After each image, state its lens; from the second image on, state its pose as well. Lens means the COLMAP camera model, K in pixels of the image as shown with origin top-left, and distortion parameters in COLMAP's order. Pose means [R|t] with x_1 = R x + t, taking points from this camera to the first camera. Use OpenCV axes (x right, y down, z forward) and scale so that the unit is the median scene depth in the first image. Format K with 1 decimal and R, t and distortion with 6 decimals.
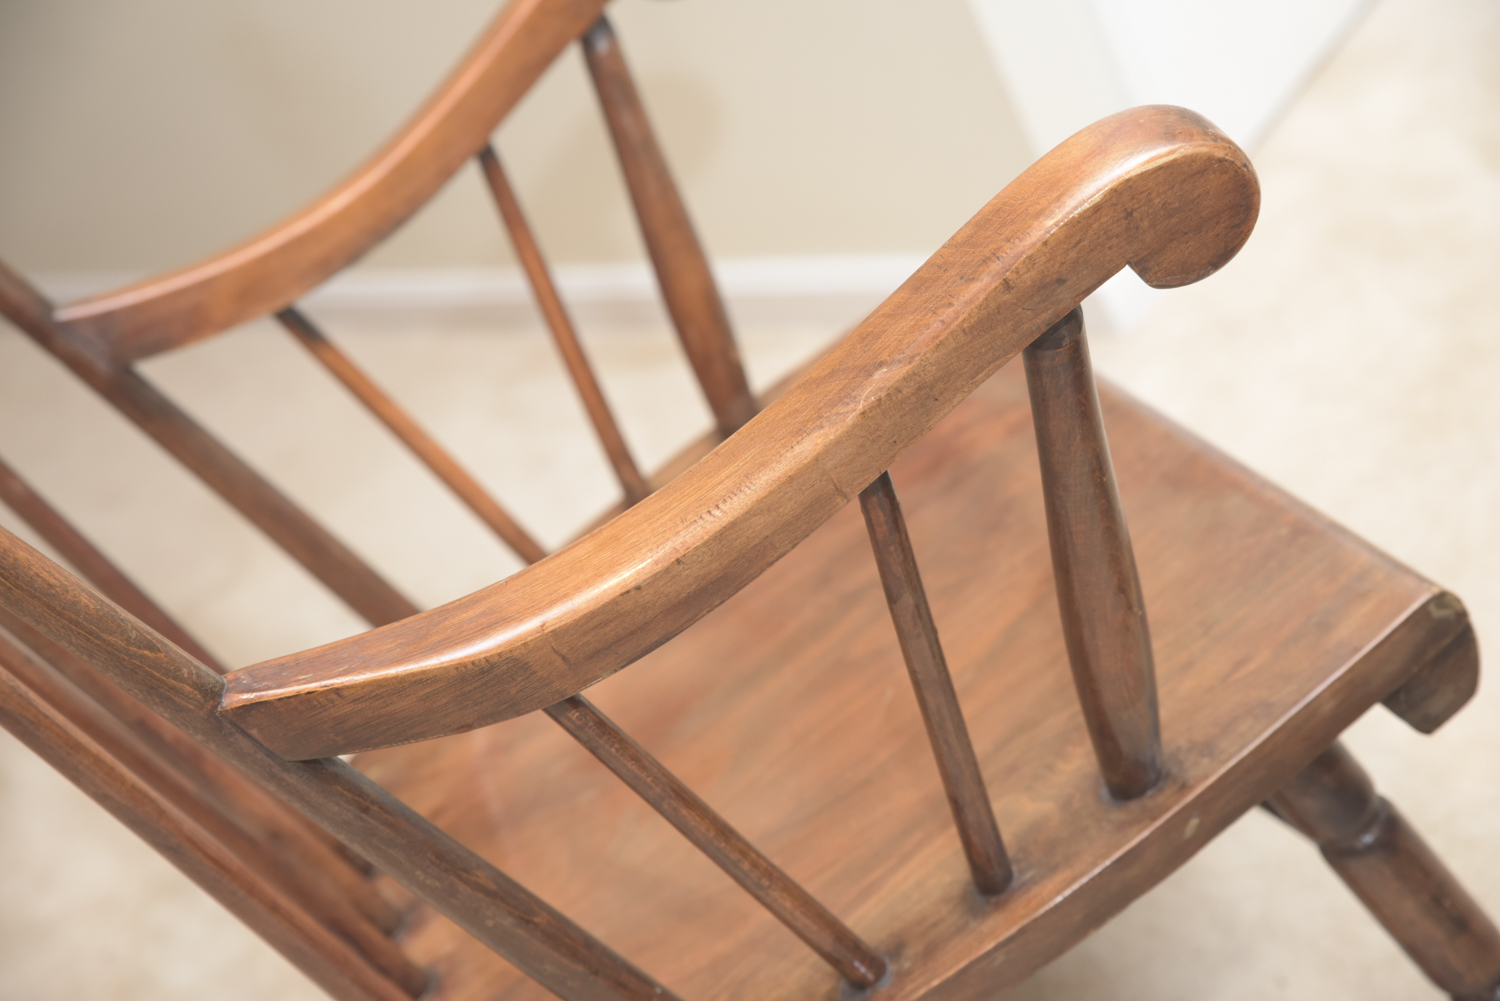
lens RADIAL K [[2656.9, 0, 750.7], [0, 2656.9, 470.8], [0, 0, 1]] dist [0.116901, -0.016142]
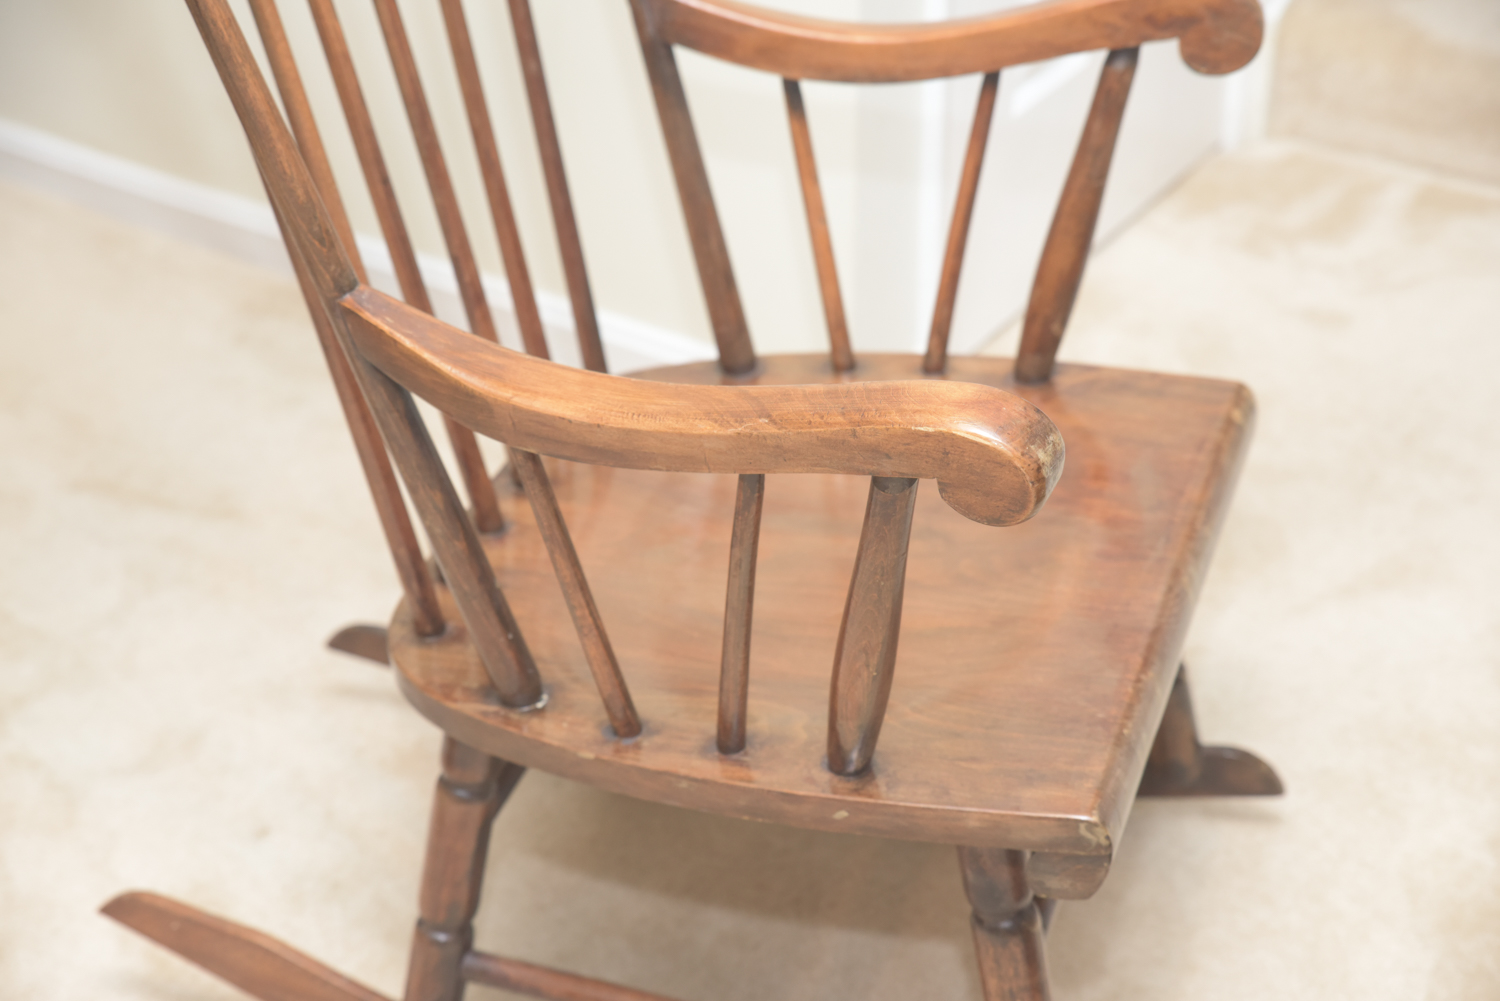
lens RADIAL K [[2711.4, 0, 750.0], [0, 2711.4, 500.5], [0, 0, 1]] dist [0.154734, 0.195939]
pose [[0.691485, 0.669504, -0.271318, 0.407517], [-0.604425, 0.741900, 0.290268, -0.368978], [0.395626, -0.036725, 0.917677, -0.304881]]
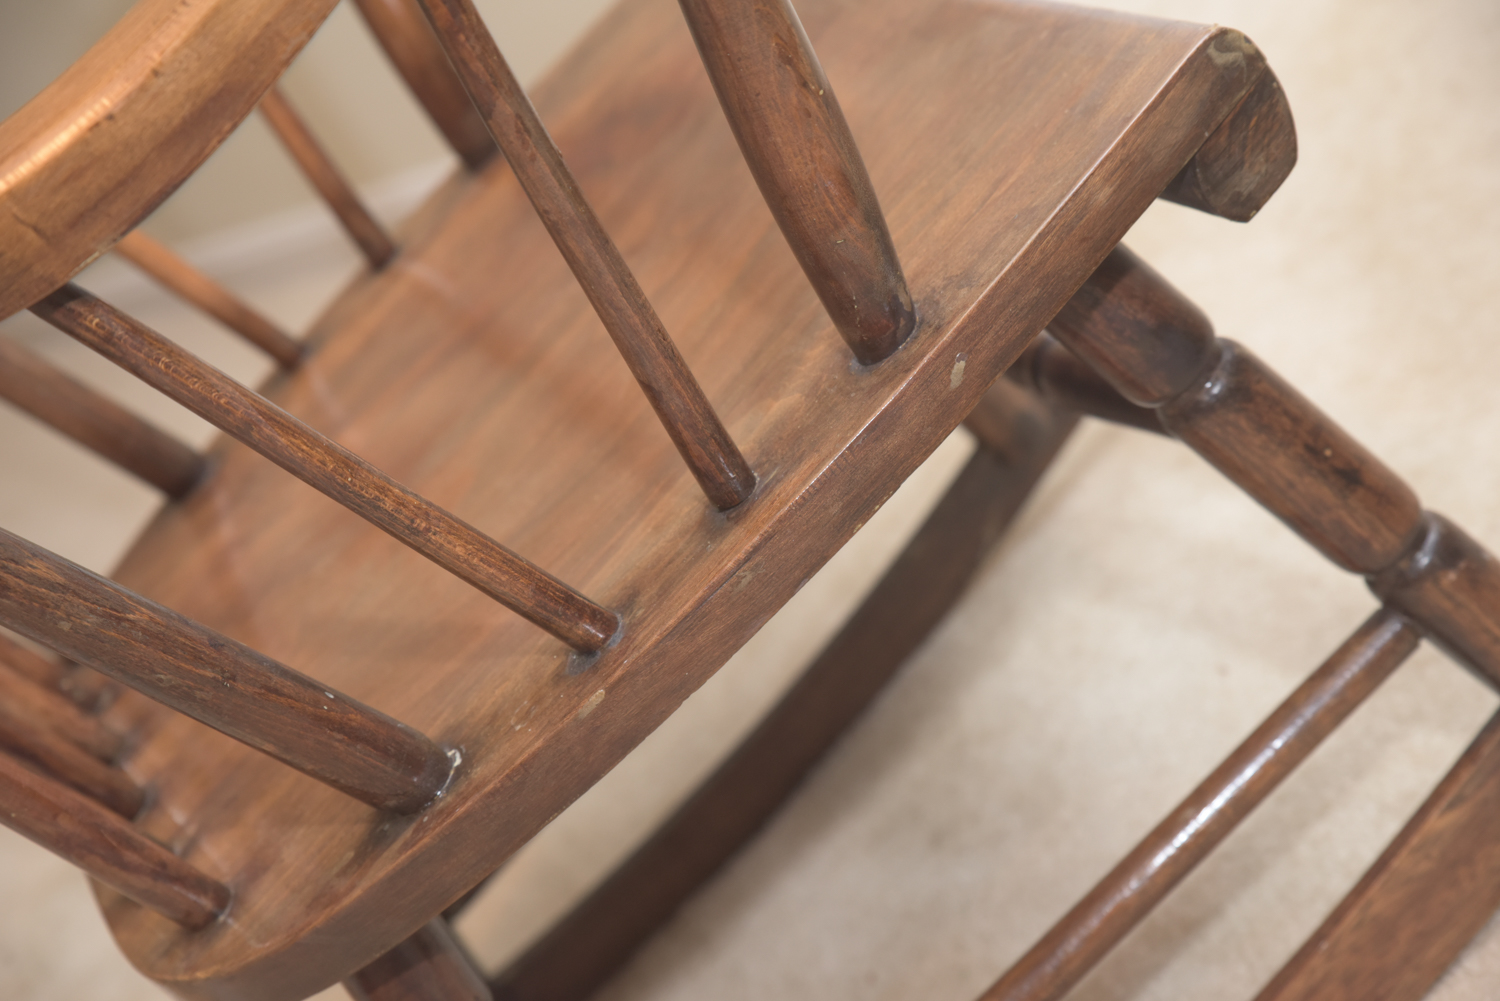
lens RADIAL K [[2656.9, 0, 750.7], [0, 2656.9, 470.8], [0, 0, 1]] dist [0.116901, -0.016142]
pose [[0.982448, -0.183951, -0.030955, 0.124607], [0.183247, 0.982768, -0.024233, 0.170813], [0.034879, 0.018136, 0.999227, 0.211938]]
